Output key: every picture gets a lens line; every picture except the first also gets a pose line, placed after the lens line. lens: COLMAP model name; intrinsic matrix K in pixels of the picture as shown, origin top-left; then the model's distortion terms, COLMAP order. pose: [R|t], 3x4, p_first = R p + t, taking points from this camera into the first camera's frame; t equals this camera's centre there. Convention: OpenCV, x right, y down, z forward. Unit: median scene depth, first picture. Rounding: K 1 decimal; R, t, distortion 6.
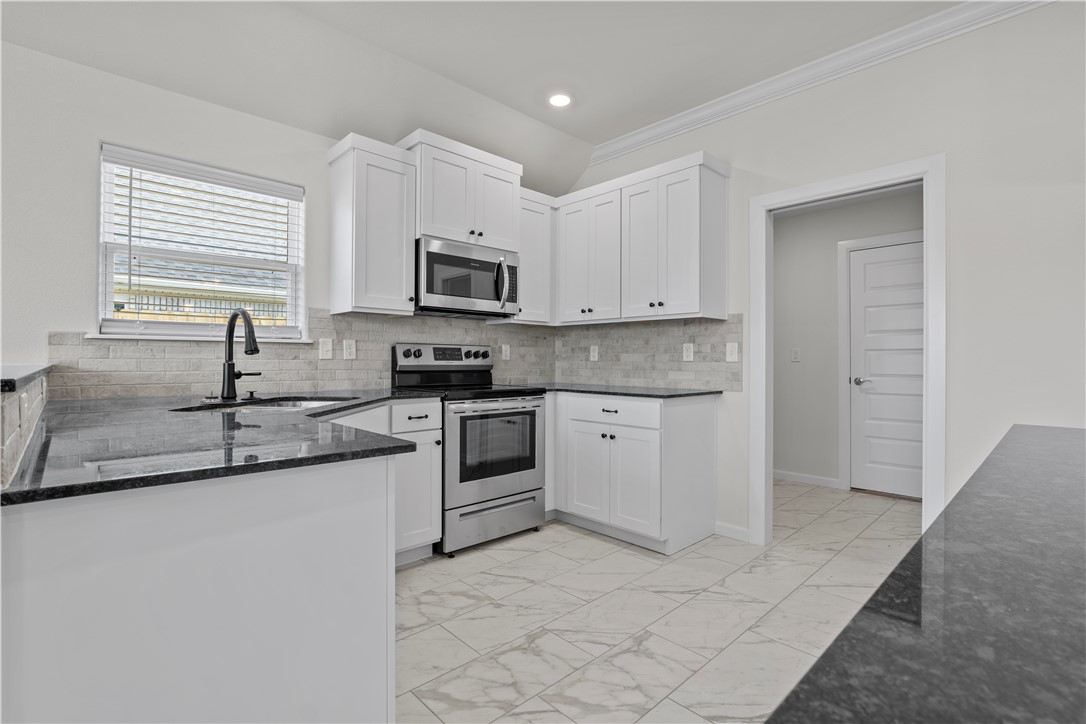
lens RADIAL K [[512.7, 0, 544.0], [0, 512.7, 355.4], [0, 0, 1]] dist [-0.019066, 0.002899]
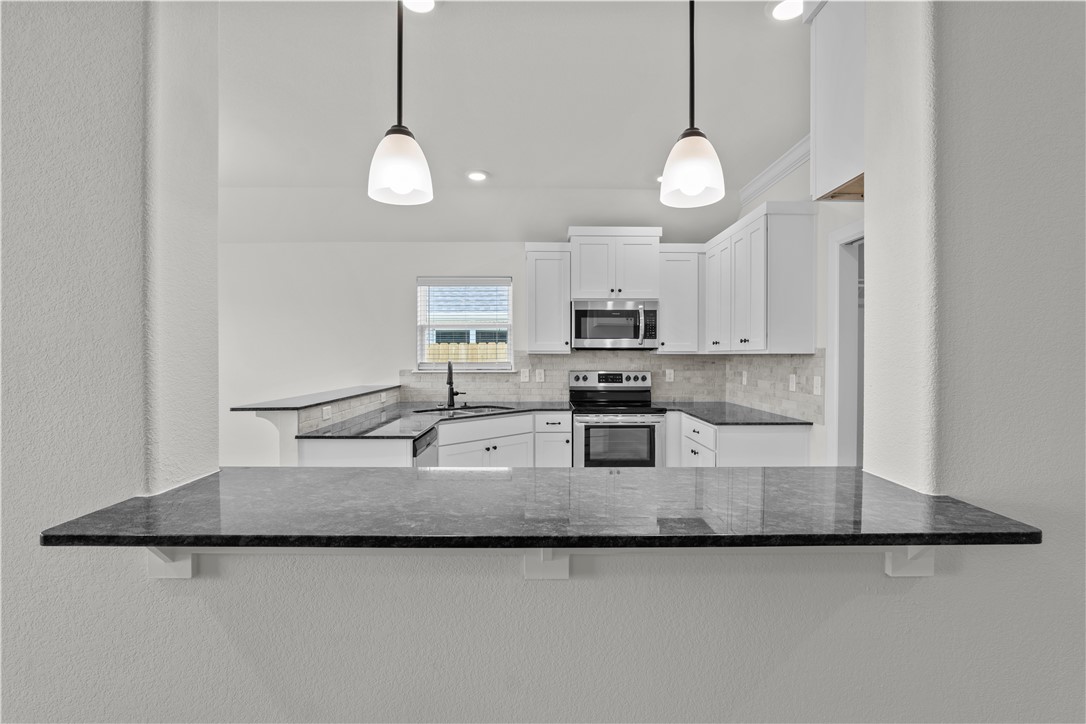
lens RADIAL K [[512.7, 0, 537.2], [0, 512.7, 359.8], [0, 0, 1]] dist [-0.019066, 0.002899]
pose [[0.722544, 0.000494, -0.691325, 0.705781], [0.010608, 0.999874, 0.011801, -0.080078], [0.691243, -0.015860, 0.722448, -0.132285]]
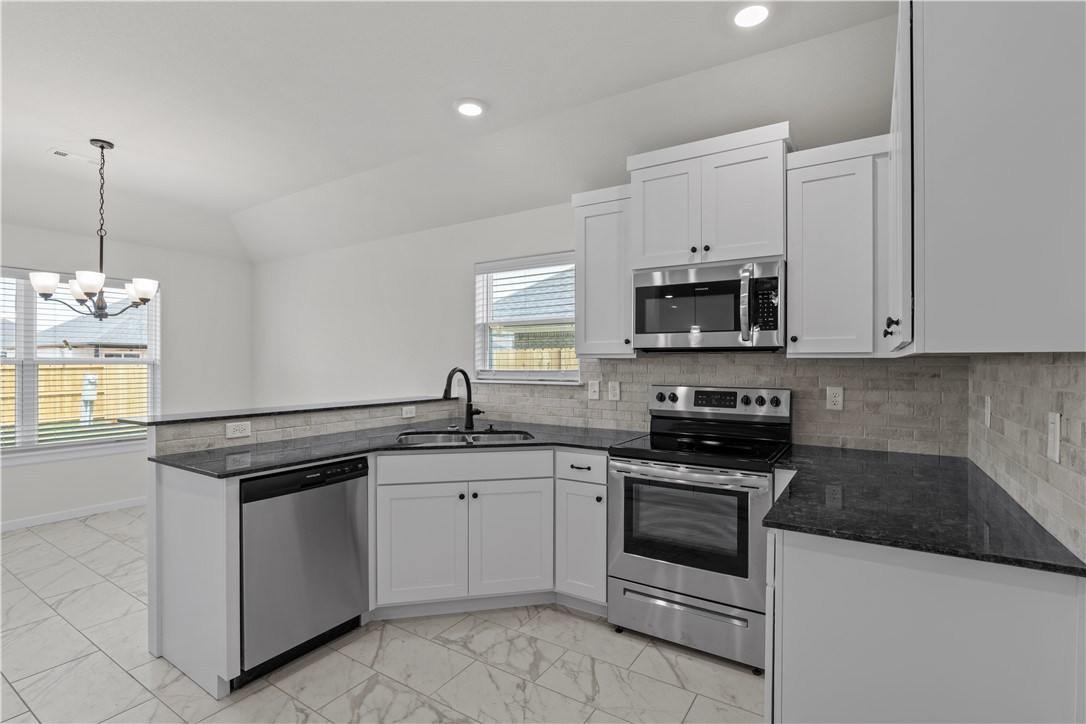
lens RADIAL K [[512.7, 0, 537.2], [0, 512.7, 361.5], [0, 0, 1]] dist [-0.019066, 0.002899]
pose [[0.225695, -0.007534, -0.974169, 0.620963], [0.009178, 0.999942, -0.005607, -0.069143], [0.974155, -0.007675, 0.225751, 0.626162]]
